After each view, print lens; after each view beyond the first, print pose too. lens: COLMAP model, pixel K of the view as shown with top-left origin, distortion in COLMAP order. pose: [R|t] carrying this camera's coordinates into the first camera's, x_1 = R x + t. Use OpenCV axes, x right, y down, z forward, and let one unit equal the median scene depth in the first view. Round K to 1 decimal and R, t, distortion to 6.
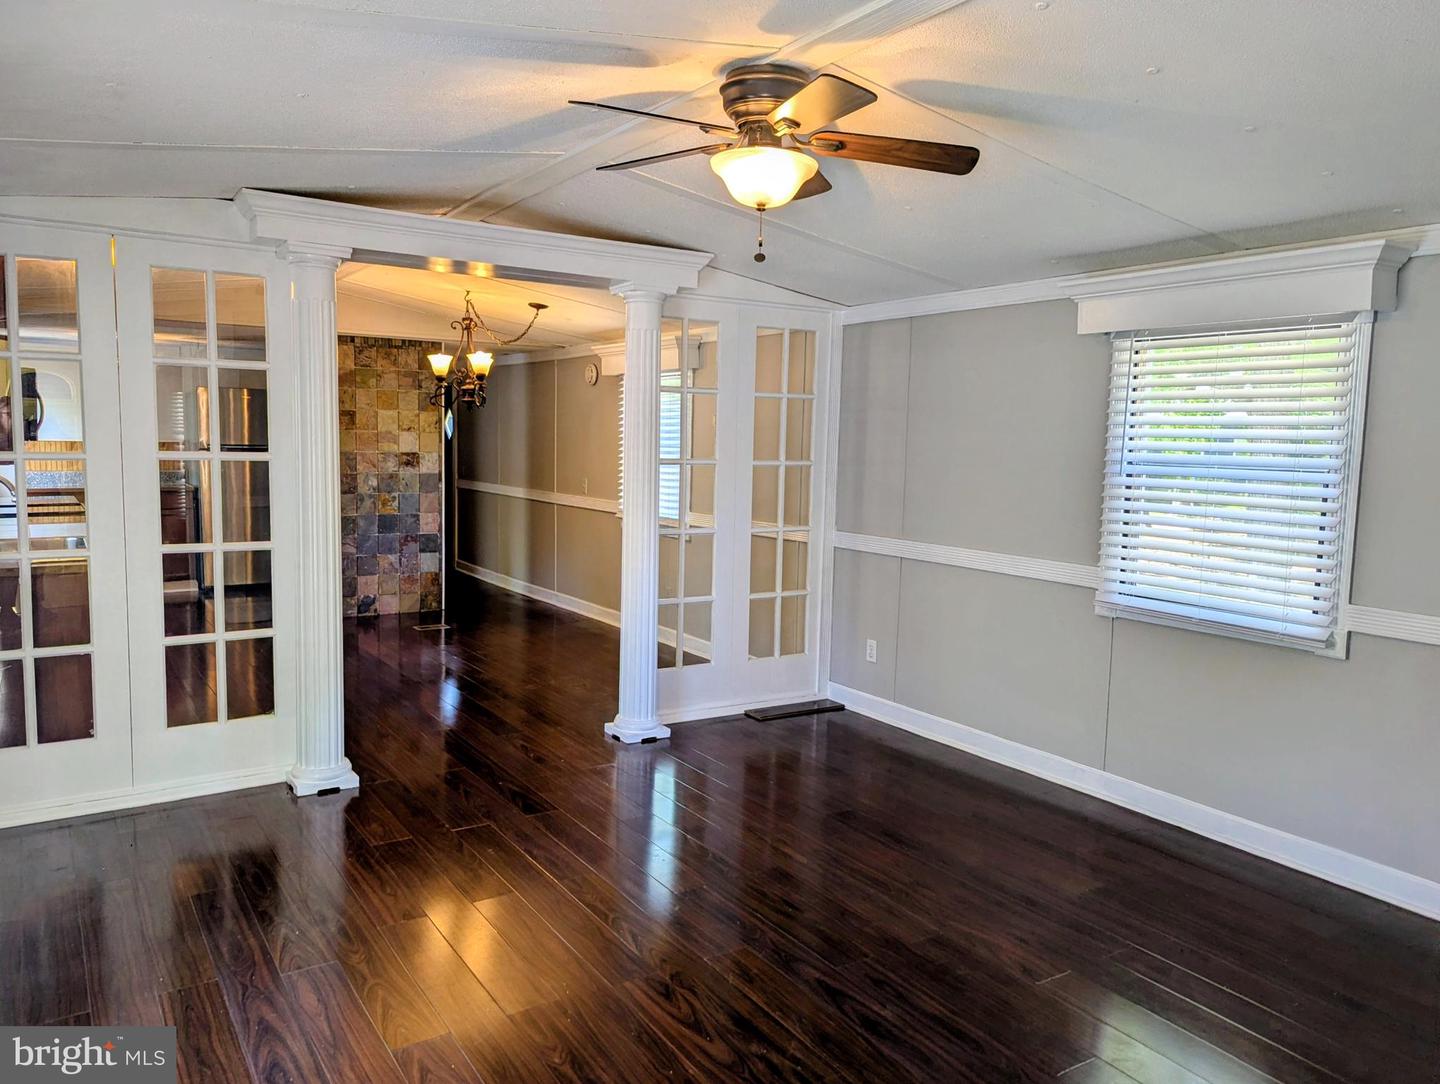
lens RADIAL K [[1027.1, 0, 703.3], [0, 1027.1, 537.1], [0, 0, 1]] dist [0.049807, -0.000582]
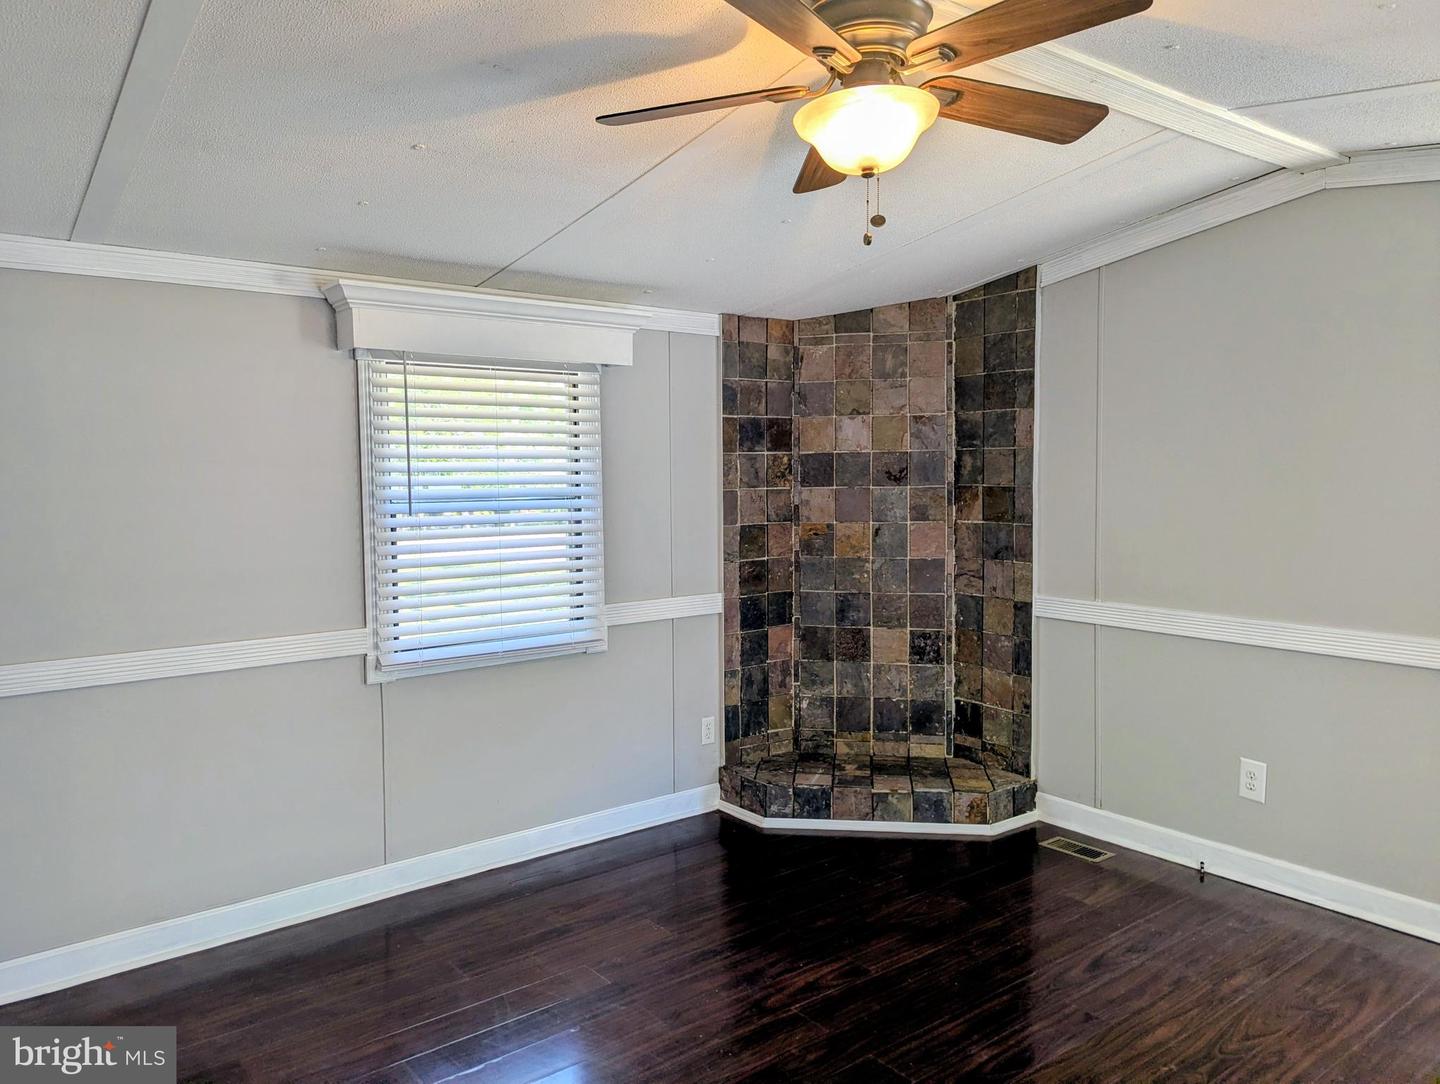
lens RADIAL K [[1027.1, 0, 703.3], [0, 1027.1, 537.1], [0, 0, 1]] dist [0.049807, -0.000582]
pose [[-0.075792, -0.088576, 0.993182, -0.511132], [0.107283, 0.989540, 0.096439, -0.104898], [-0.991335, 0.113861, -0.065496, 0.871333]]
